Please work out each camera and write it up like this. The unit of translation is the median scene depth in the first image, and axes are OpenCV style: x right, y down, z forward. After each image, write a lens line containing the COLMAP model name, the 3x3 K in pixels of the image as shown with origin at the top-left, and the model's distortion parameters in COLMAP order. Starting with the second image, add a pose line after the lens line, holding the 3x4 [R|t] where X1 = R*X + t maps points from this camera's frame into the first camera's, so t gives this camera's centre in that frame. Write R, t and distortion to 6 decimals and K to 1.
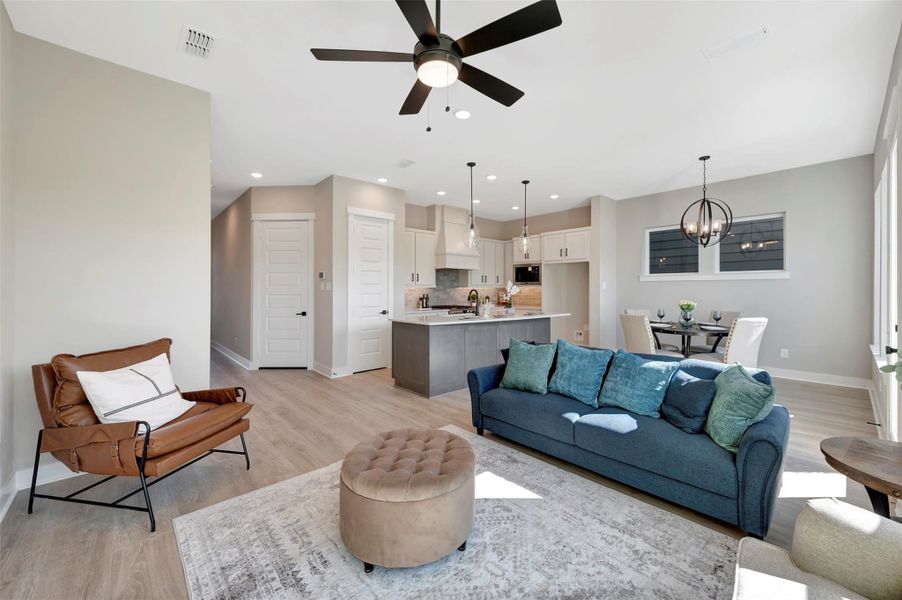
lens RADIAL K [[362.1, 0, 453.3], [0, 362.1, 291.2], [0, 0, 1]] dist [0.001786, 0.000606]
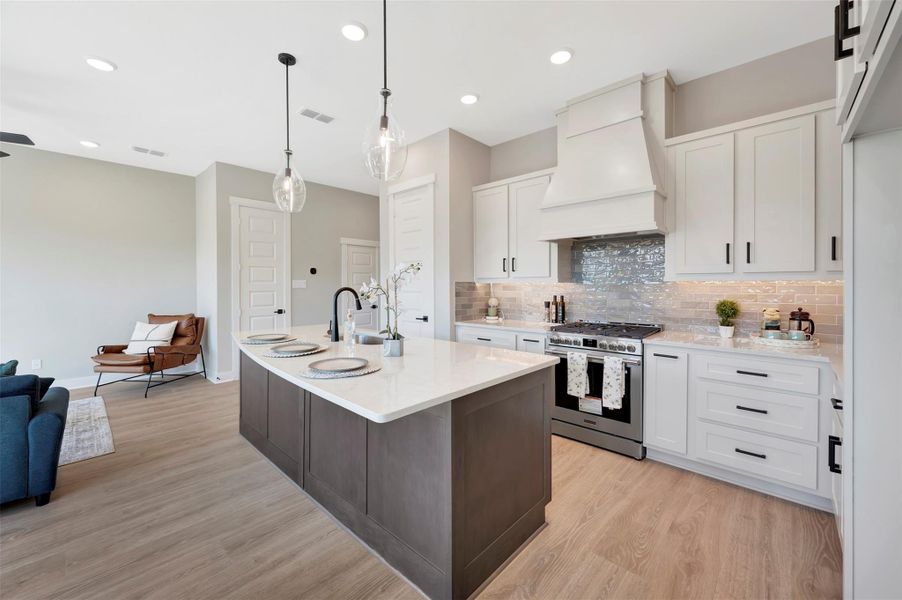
lens RADIAL K [[362.1, 0, 447.2], [0, 362.1, 282.3], [0, 0, 1]] dist [0.001786, 0.000606]
pose [[0.074067, -0.006145, -0.997234, 0.456086], [-0.004434, 0.999969, -0.006492, -0.006814], [0.997243, 0.004902, 0.074037, 0.883468]]
